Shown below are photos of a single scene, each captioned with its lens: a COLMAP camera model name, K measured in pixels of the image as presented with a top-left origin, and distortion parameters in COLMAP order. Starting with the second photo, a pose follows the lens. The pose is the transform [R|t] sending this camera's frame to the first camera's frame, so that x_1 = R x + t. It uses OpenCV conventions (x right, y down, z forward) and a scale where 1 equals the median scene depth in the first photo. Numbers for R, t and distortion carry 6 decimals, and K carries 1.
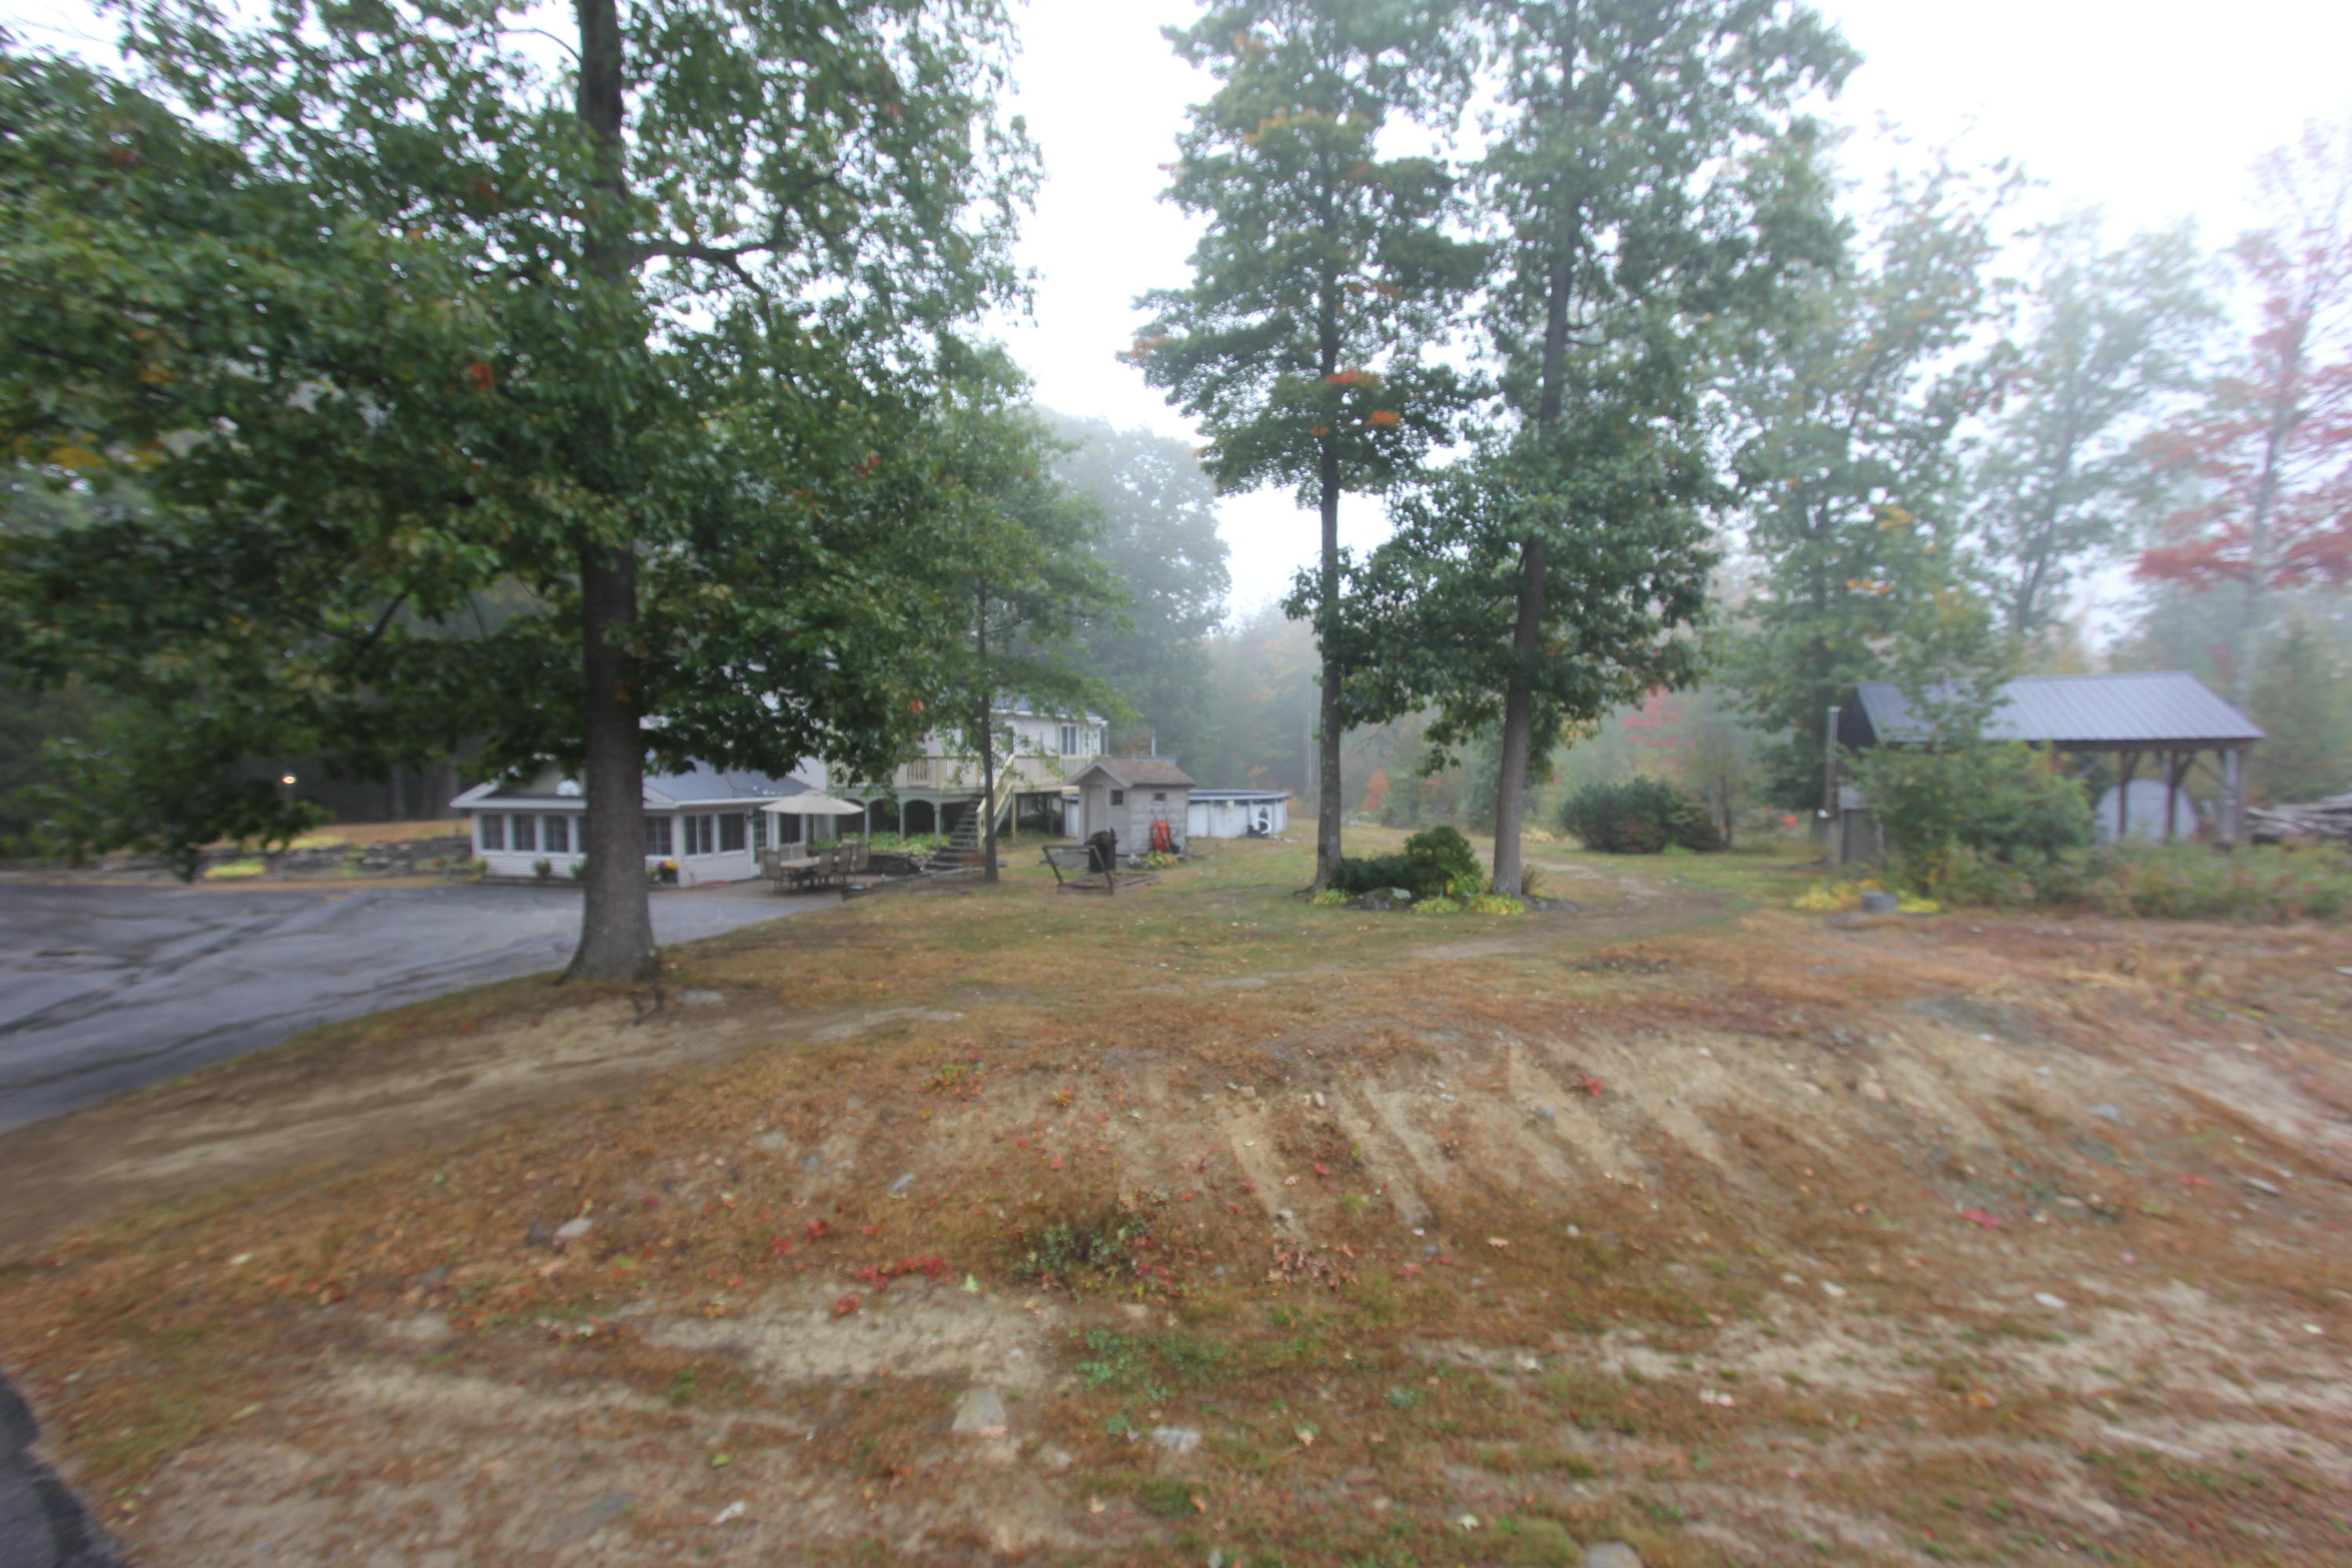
lens RADIAL K [[1085.6, 0, 1188.6], [0, 1085.6, 807.1], [0, 0, 1]] dist [-0.024420, 0.005674]
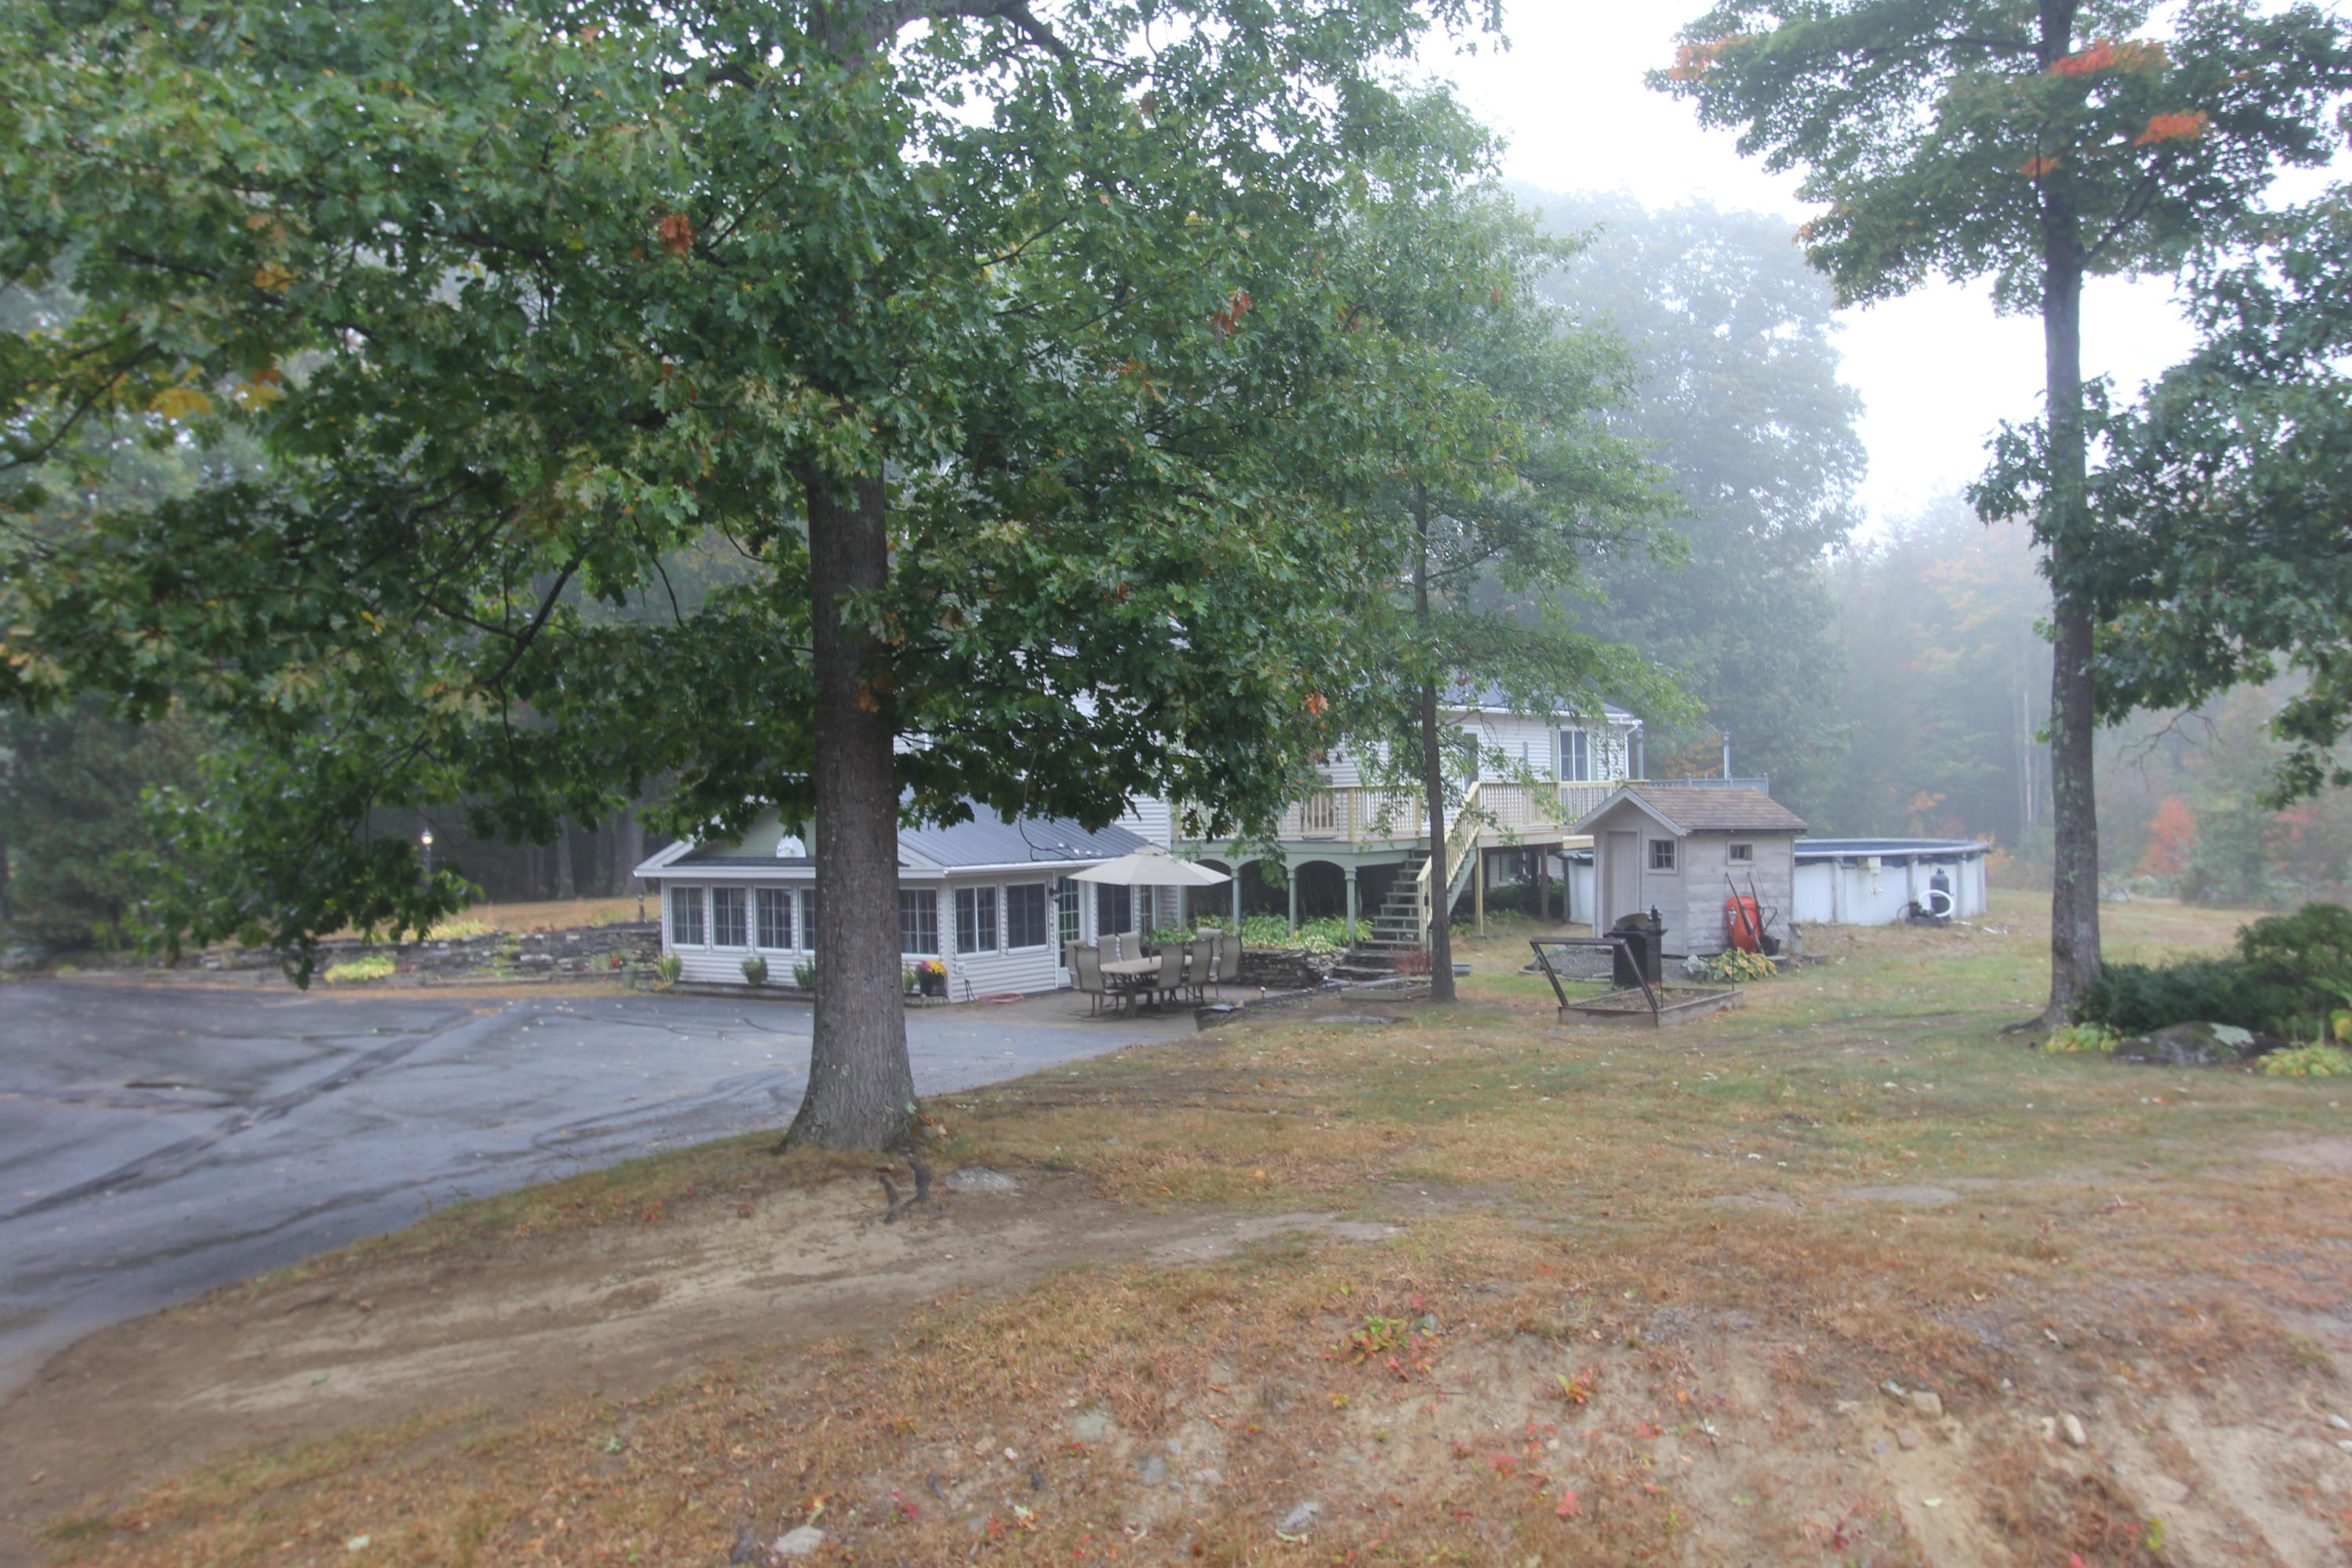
lens RADIAL K [[1871.0, 0, 1196.9], [0, 1871.0, 803.3], [0, 0, 1]] dist [-0.017503, 0.044217]
pose [[0.952816, -0.018106, -0.303007, -0.002575], [0.007062, 0.999271, -0.037507, -0.000714], [0.303465, 0.033597, 0.952250, 0.002535]]
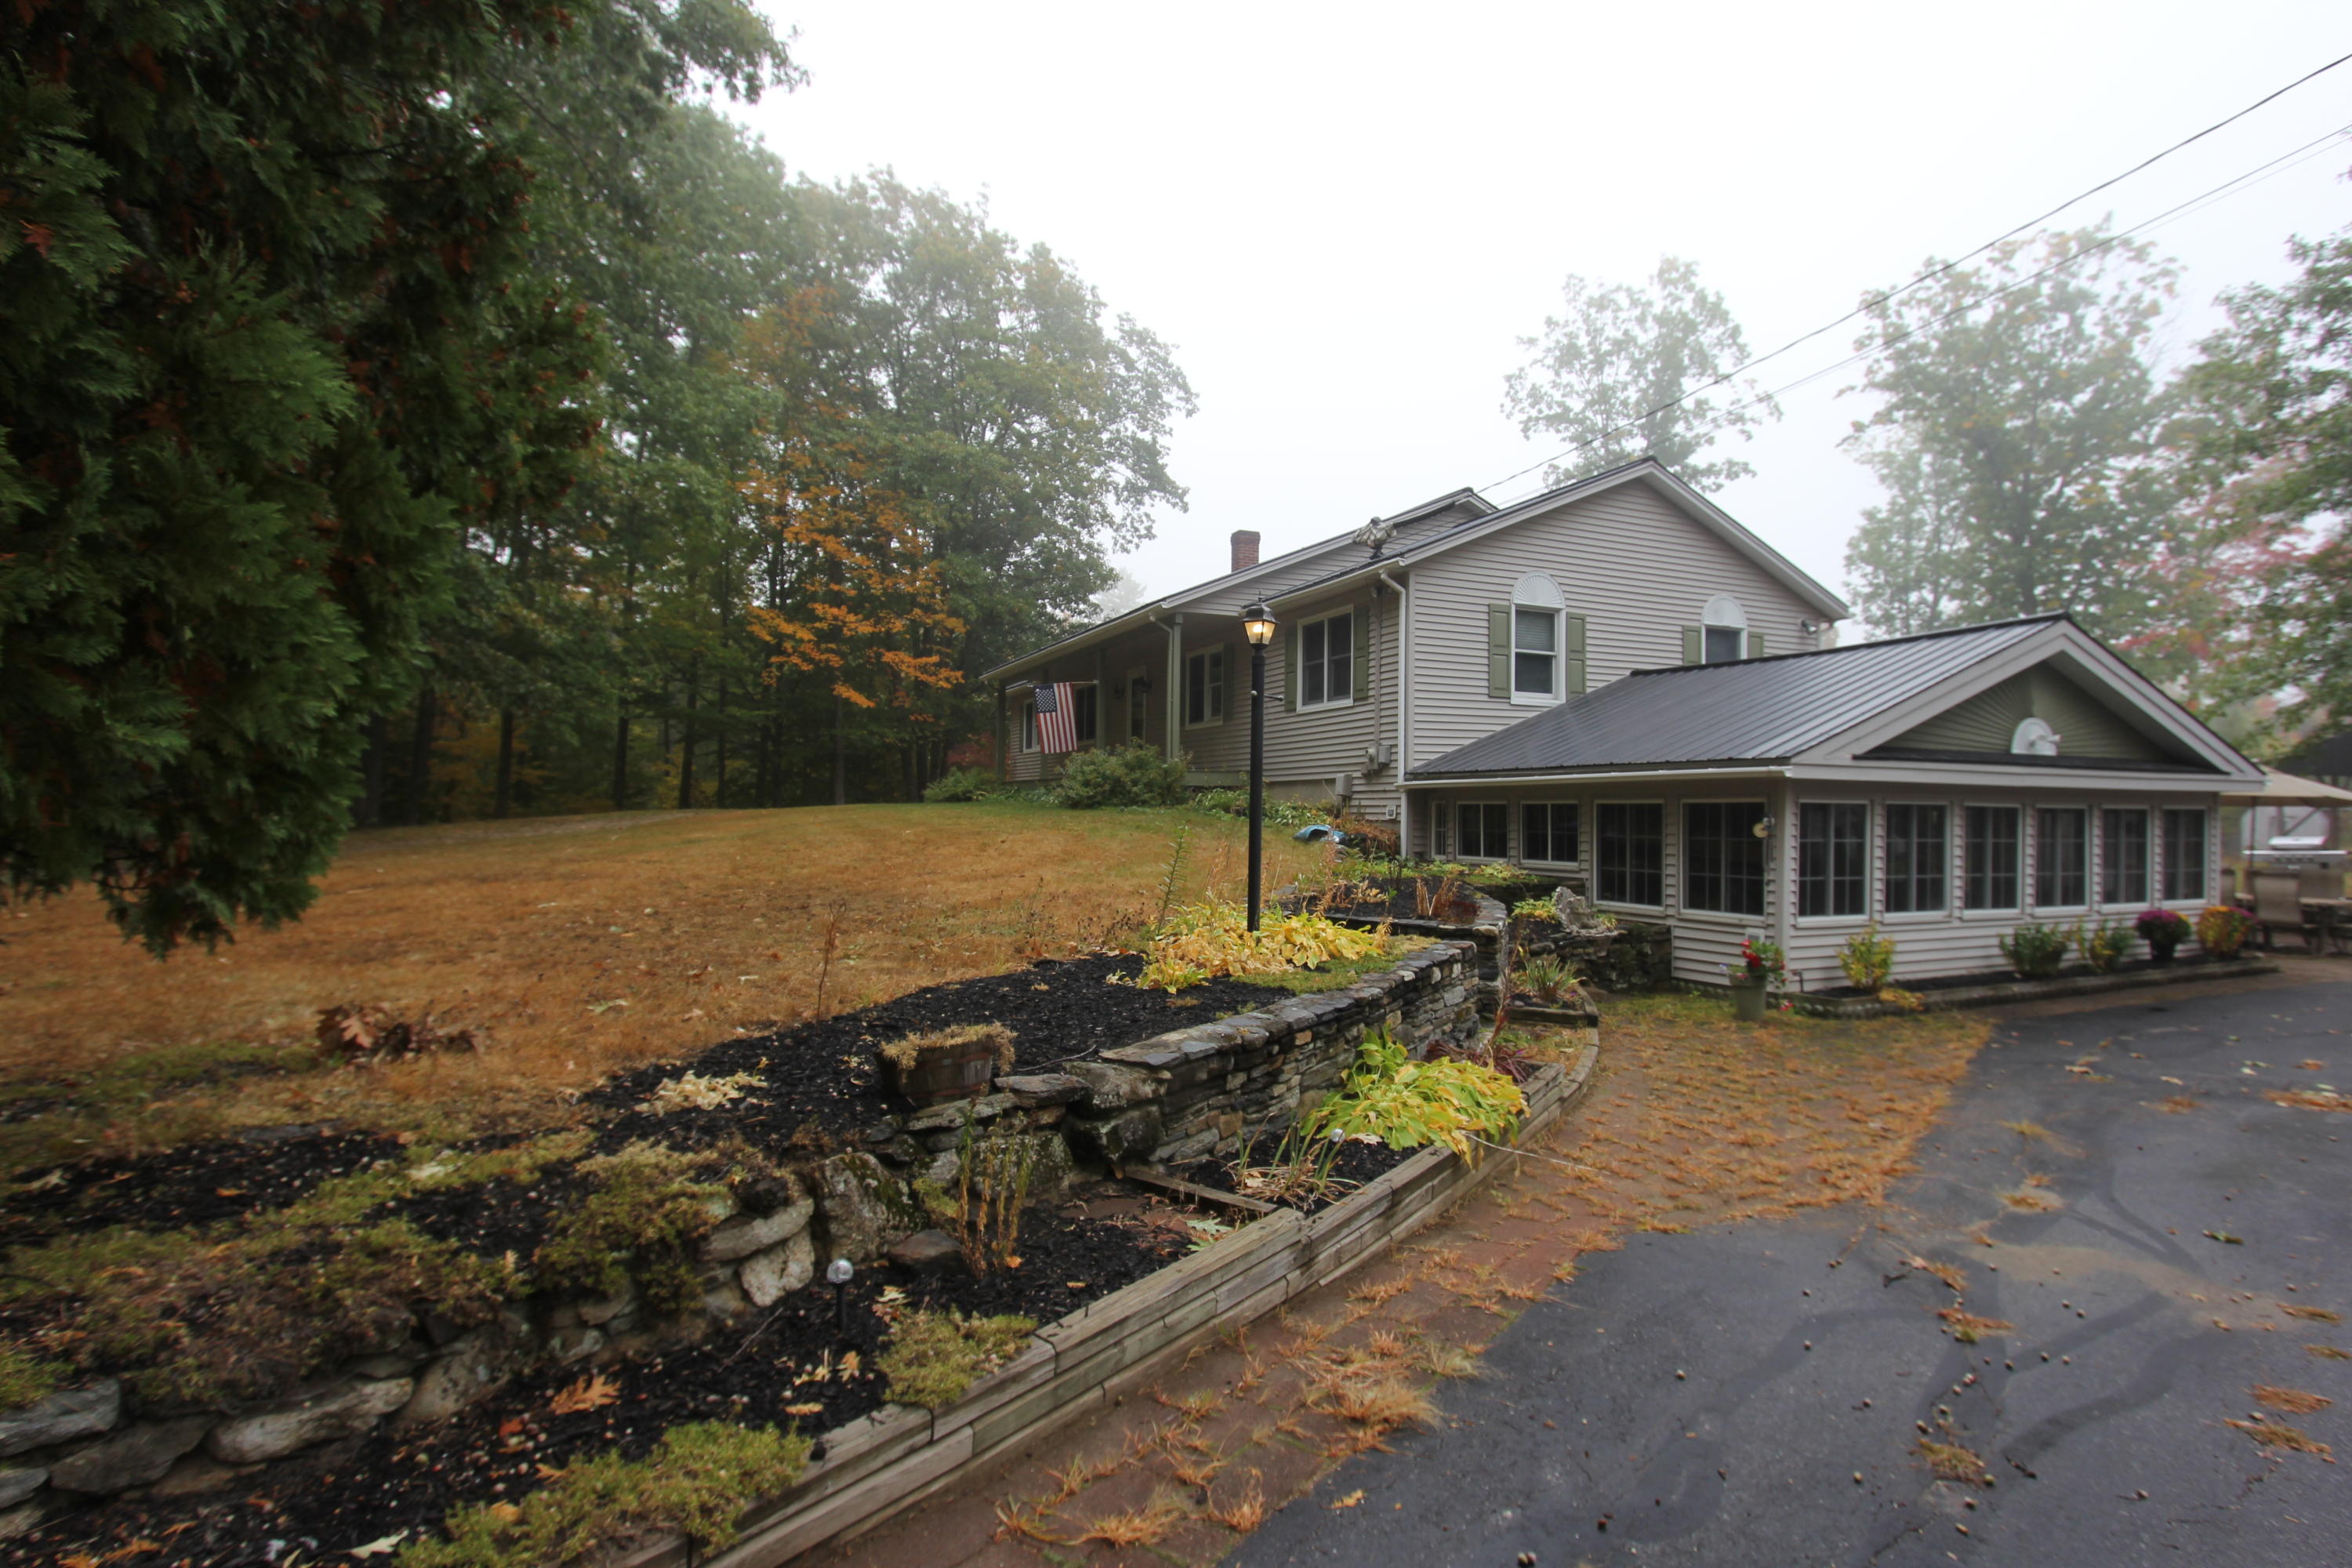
lens RADIAL K [[1152.1, 0, 1172.2], [0, 1152.1, 813.0], [0, 0, 1]] dist [-0.051569, 0.000181]
pose [[0.736977, 0.012633, 0.675799, -2.458615], [0.013162, 0.999368, -0.033036, 0.041929], [-0.675789, 0.033242, 0.736345, 2.076151]]
